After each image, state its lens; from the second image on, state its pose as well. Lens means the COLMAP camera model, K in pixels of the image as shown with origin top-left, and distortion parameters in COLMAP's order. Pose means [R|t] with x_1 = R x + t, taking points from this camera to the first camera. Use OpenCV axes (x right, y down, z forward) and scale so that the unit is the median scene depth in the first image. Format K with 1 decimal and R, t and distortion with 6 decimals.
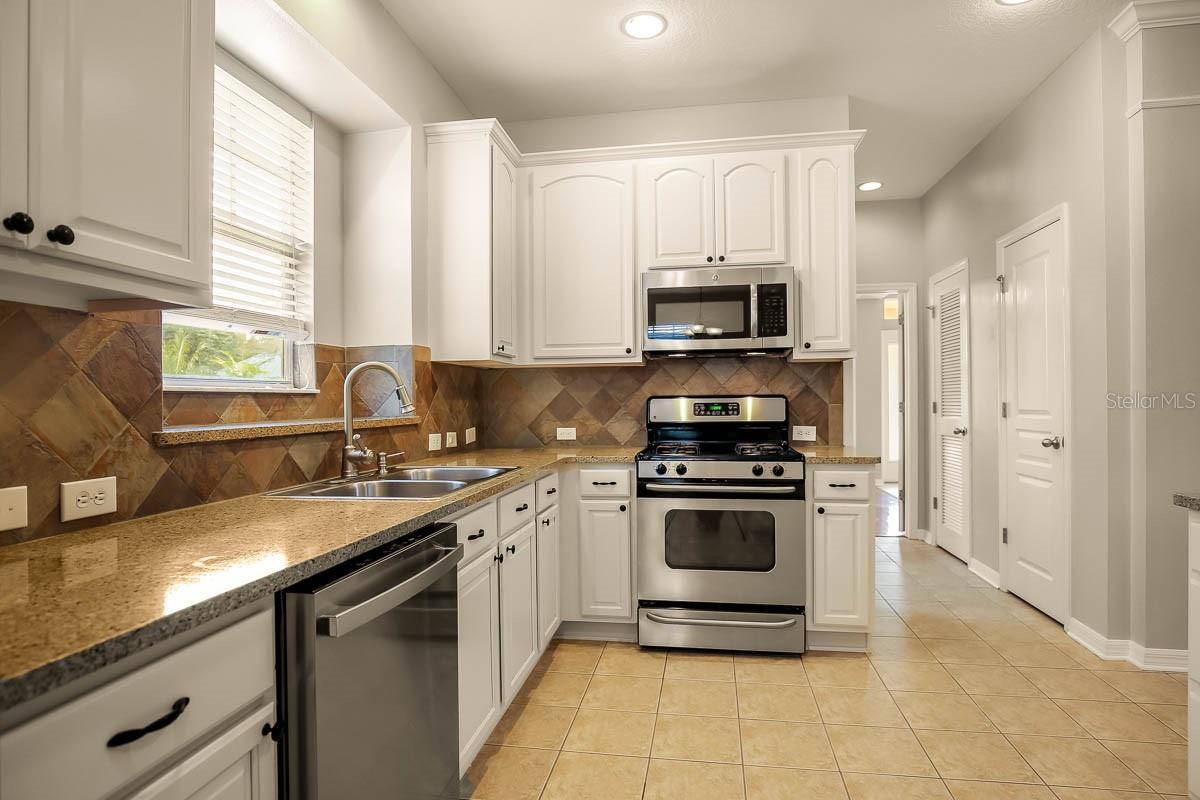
lens RADIAL K [[629.0, 0, 604.3], [0, 629.0, 402.7], [0, 0, 1]] dist [-0.004343, -0.000853]
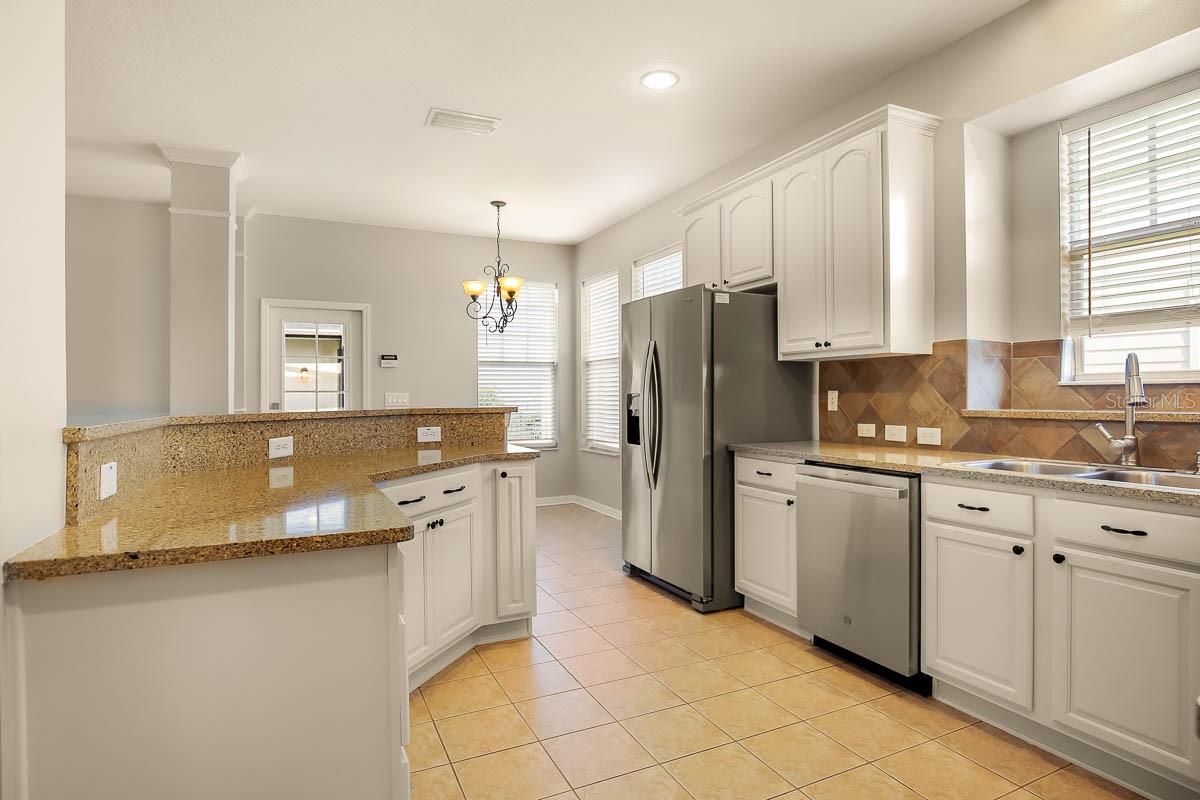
lens RADIAL K [[661.2, 0, 603.7], [0, 661.2, 398.2], [0, 0, 1]] dist [0.000741, 0.000049]
pose [[-0.815669, 0.015168, -0.578321, 1.040923], [0.010975, 0.999882, 0.010745, -0.016244], [0.578415, 0.002418, -0.815739, 1.558870]]
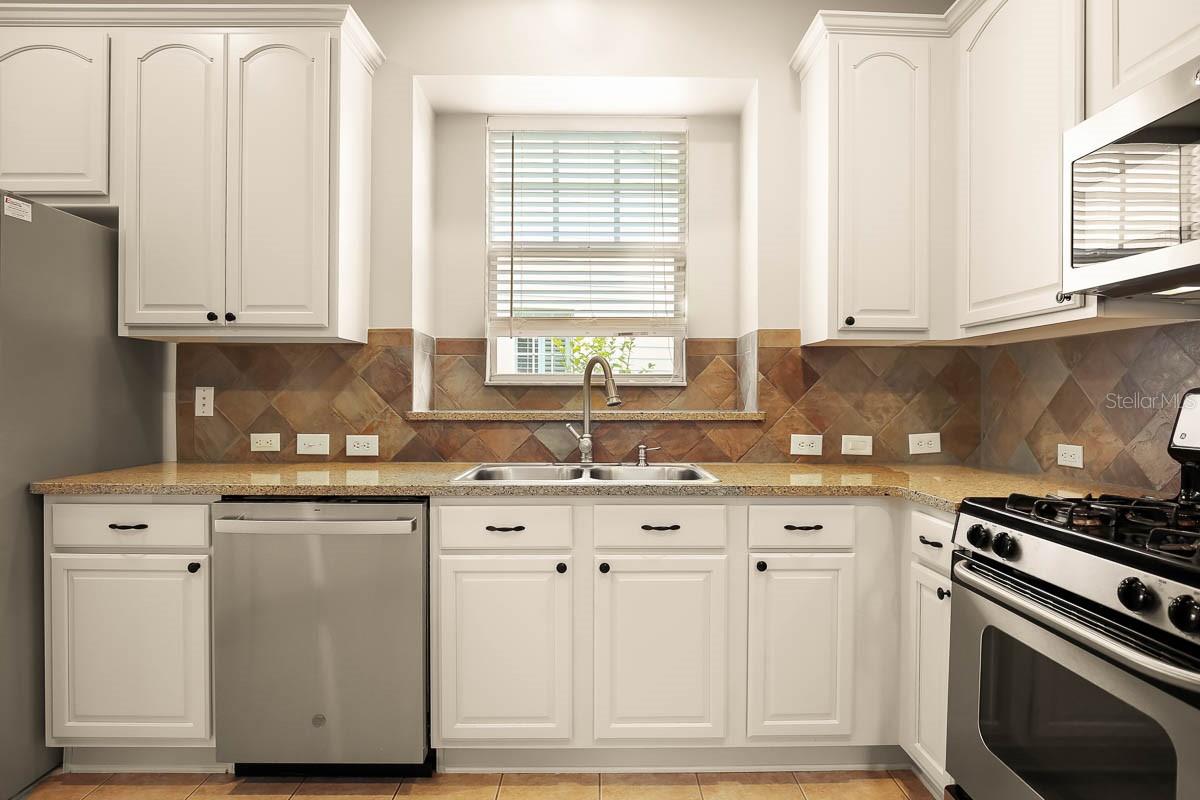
lens RADIAL K [[664.6, 0, 616.7], [0, 664.6, 399.3], [0, 0, 1]] dist [-0.014942, -0.000709]
pose [[0.187140, 0.016043, -0.982202, 0.827621], [-0.007841, 0.999859, 0.014837, -0.011385], [0.982302, 0.004925, 0.187239, 0.937668]]
